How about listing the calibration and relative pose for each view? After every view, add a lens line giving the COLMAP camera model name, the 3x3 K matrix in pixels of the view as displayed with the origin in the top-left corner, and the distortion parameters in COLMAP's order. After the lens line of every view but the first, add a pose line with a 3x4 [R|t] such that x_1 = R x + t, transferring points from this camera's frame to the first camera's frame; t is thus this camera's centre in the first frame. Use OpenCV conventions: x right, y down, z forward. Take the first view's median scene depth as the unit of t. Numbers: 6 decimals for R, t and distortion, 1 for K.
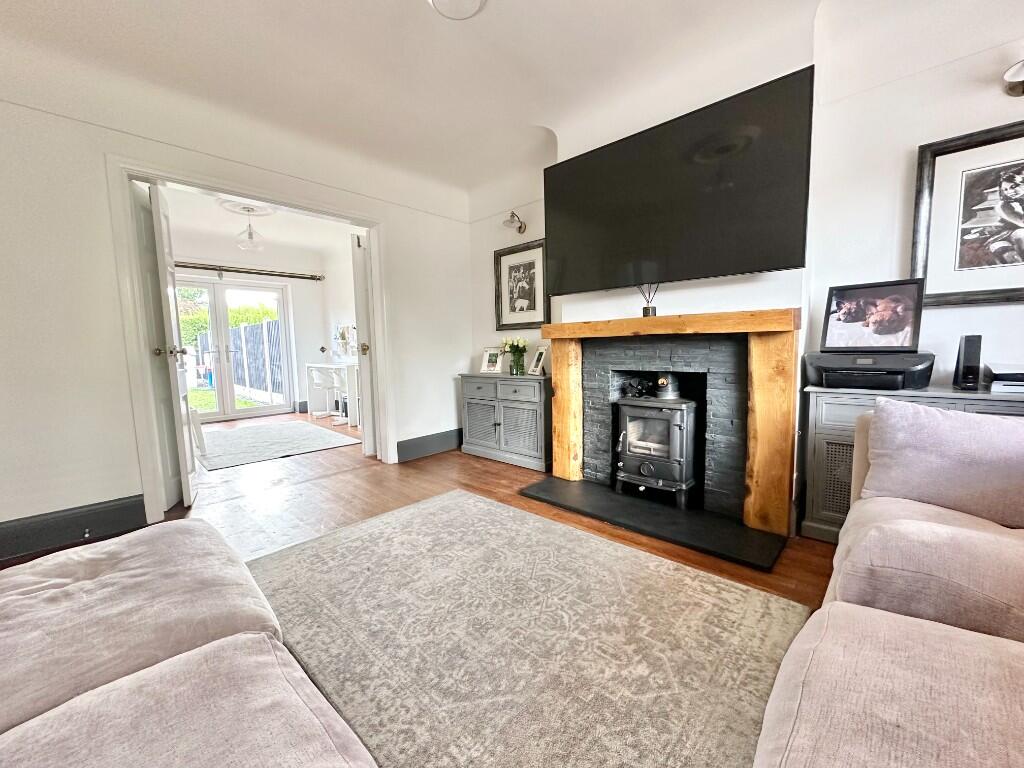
lens RADIAL K [[409.7, 0, 511.7], [0, 409.7, 385.9], [0, 0, 1]] dist [-0.002267, -0.000013]
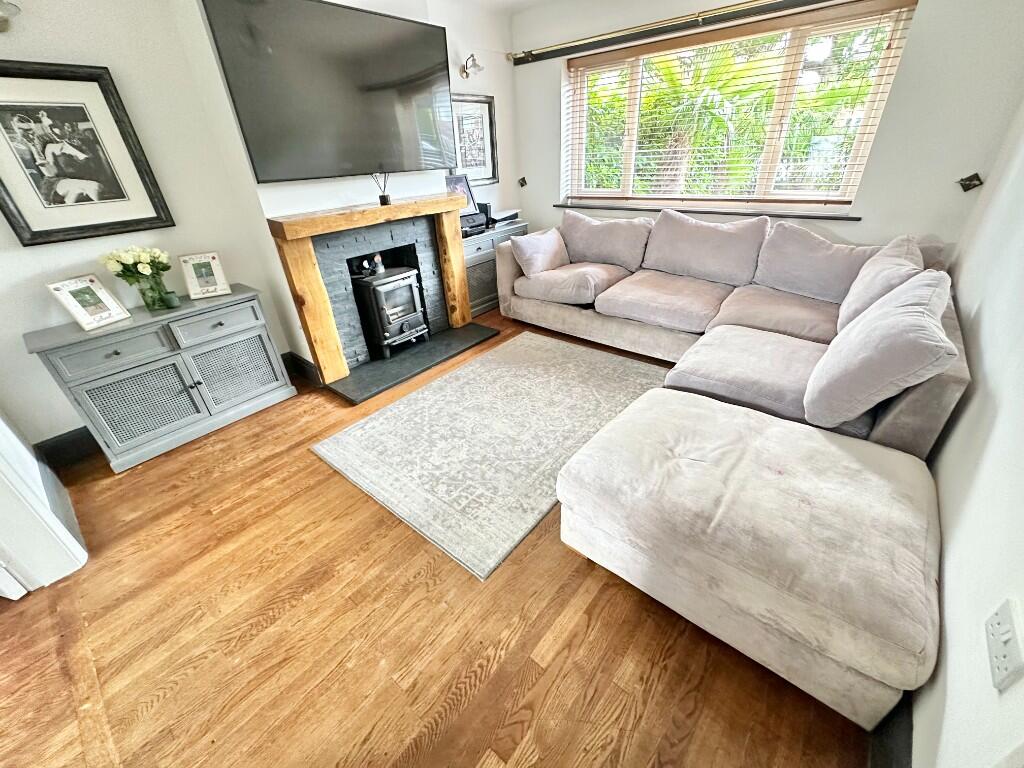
lens RADIAL K [[409.7, 0, 512.0], [0, 409.7, 386.8], [0, 0, 1]] dist [-0.002267, -0.000013]
pose [[-0.062039, -0.479107, 0.875561, -0.833623], [0.149083, 0.862961, 0.482776, -0.192969], [-0.986877, 0.160482, 0.017889, 0.584238]]
